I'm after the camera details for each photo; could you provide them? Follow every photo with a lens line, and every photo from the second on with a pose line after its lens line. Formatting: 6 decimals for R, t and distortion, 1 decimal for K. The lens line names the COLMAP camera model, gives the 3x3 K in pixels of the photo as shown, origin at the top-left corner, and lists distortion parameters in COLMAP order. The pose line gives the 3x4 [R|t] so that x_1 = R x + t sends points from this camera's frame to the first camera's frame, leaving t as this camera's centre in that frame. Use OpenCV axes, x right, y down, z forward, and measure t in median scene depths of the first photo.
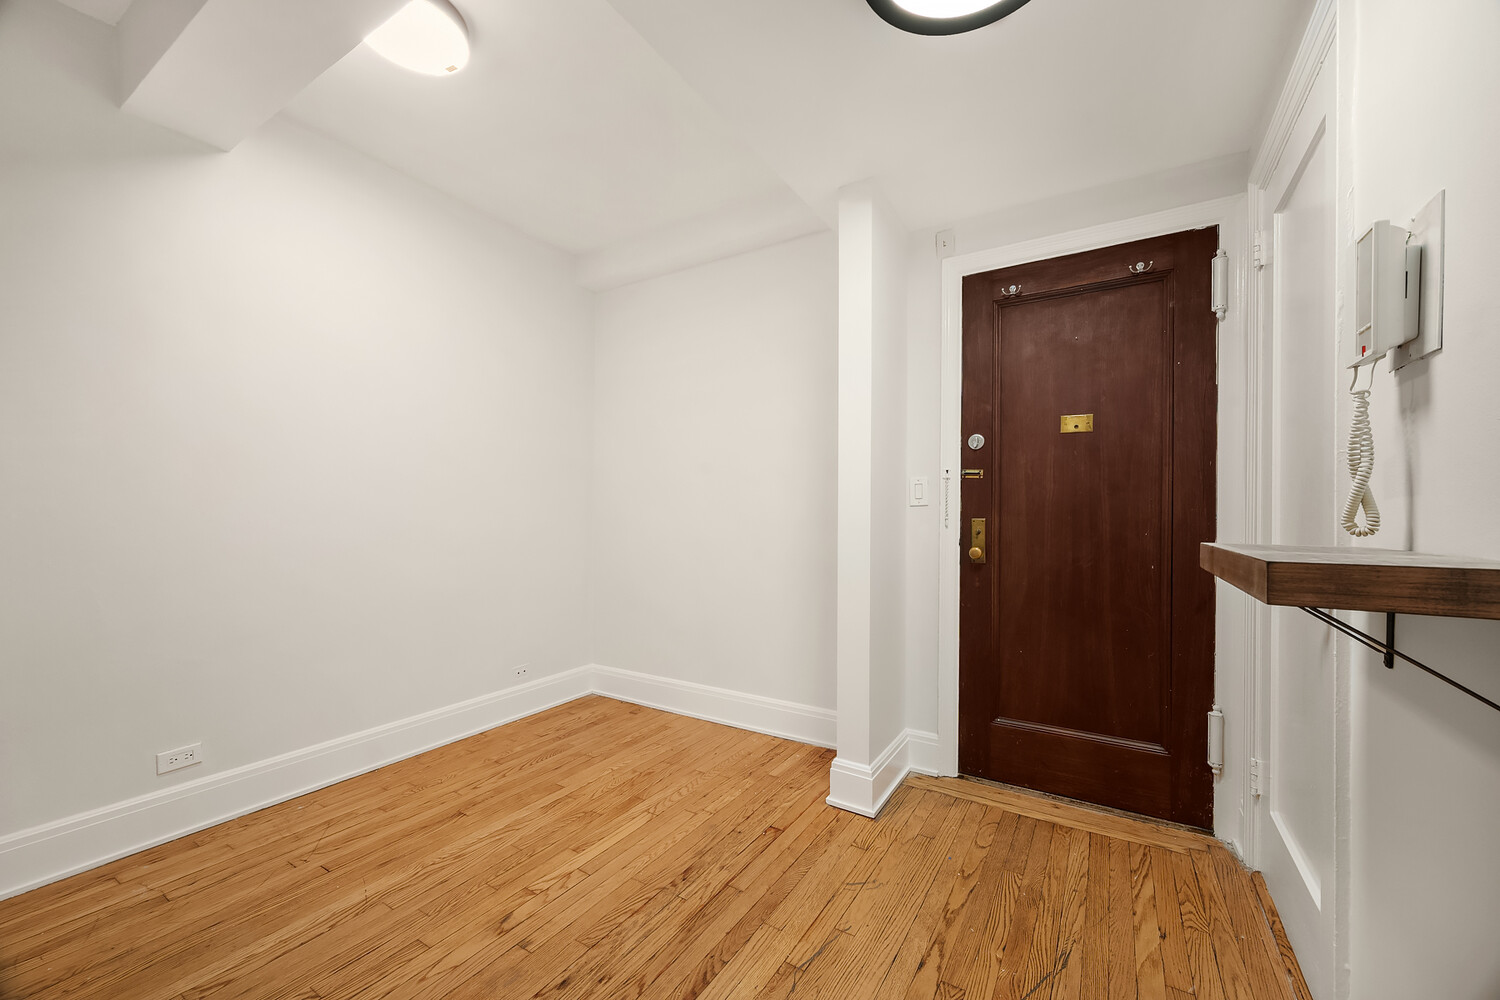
lens RADIAL K [[585.5, 0, 749.7], [0, 585.5, 508.4], [0, 0, 1]] dist [-0.001495, -0.000540]
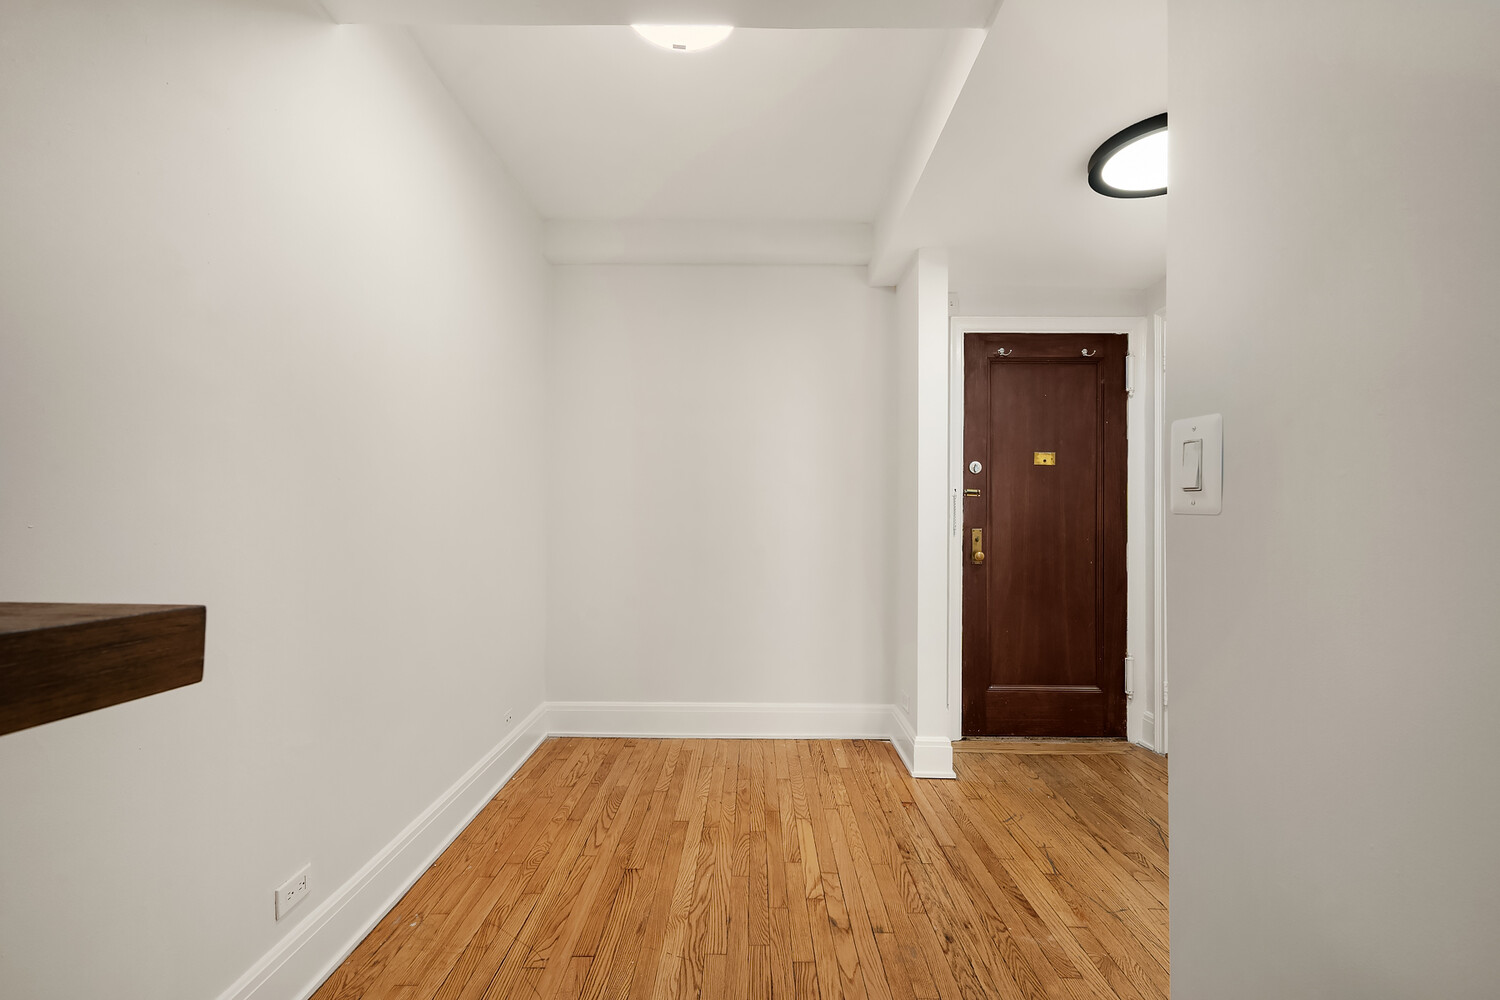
lens RADIAL K [[662.6, 0, 748.0], [0, 662.6, 502.2], [0, 0, 1]] dist [0.000240, 0.000131]
pose [[0.852738, 0.013274, 0.522171, -0.848962], [-0.008084, 0.999893, -0.012216, -0.019970], [-0.522277, 0.006196, 0.852753, 0.051902]]
